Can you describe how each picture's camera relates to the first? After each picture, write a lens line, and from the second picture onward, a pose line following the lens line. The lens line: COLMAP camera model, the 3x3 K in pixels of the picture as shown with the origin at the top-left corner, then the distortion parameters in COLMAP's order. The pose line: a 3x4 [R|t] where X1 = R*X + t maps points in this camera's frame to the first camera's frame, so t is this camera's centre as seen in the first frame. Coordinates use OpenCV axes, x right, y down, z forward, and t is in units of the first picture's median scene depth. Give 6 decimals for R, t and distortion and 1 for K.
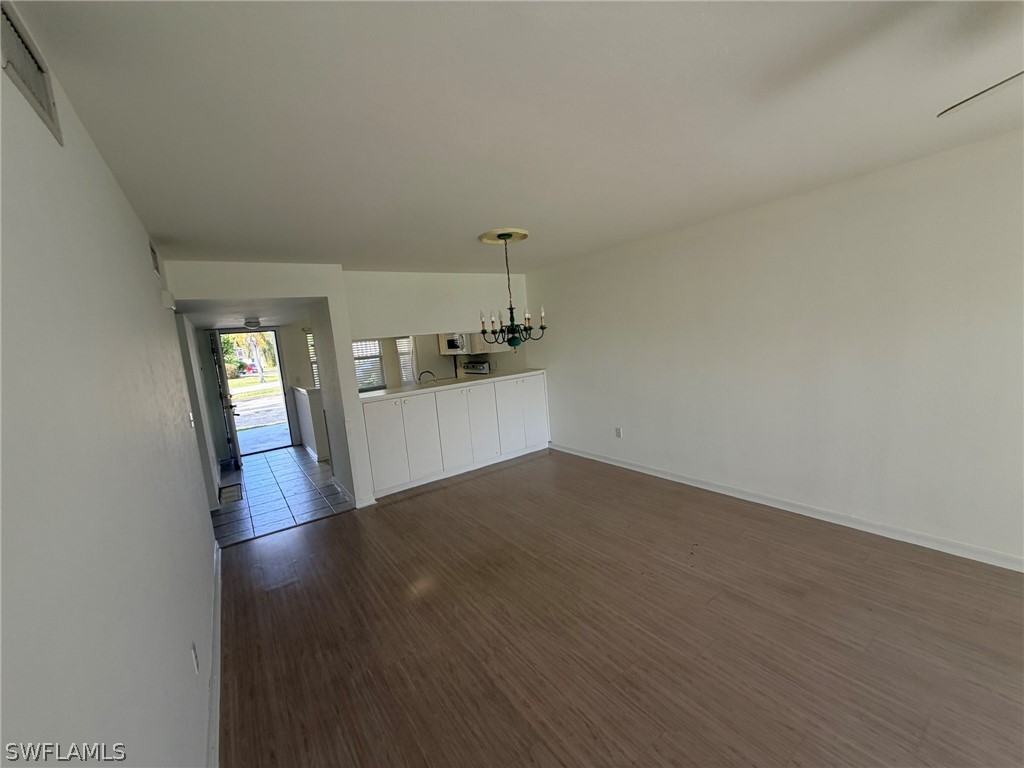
lens RADIAL K [[408.6, 0, 512.0], [0, 408.6, 384.0], [0, 0, 1]] dist [0.007210, -0.000293]
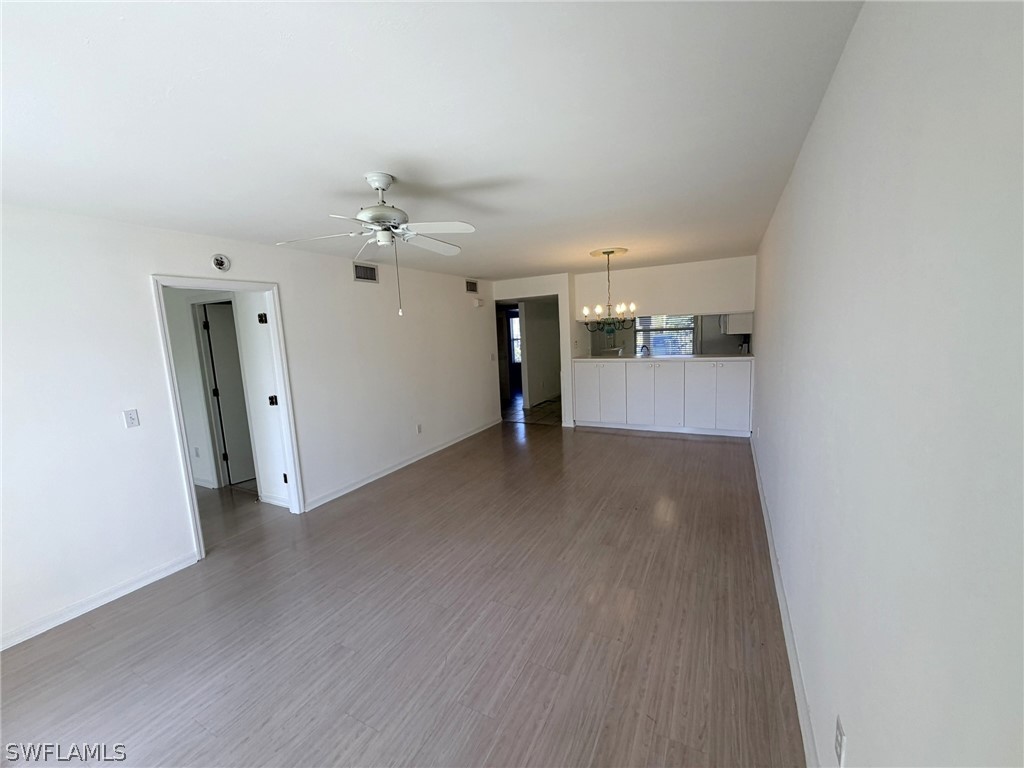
lens RADIAL K [[408.6, 0, 512.0], [0, 408.6, 384.0], [0, 0, 1]] dist [0.007210, -0.000293]
pose [[0.456807, 0.184351, -0.870254, 1.062946], [-0.096295, 0.982790, 0.157644, -0.110442], [0.884338, 0.011789, 0.466697, 0.079855]]
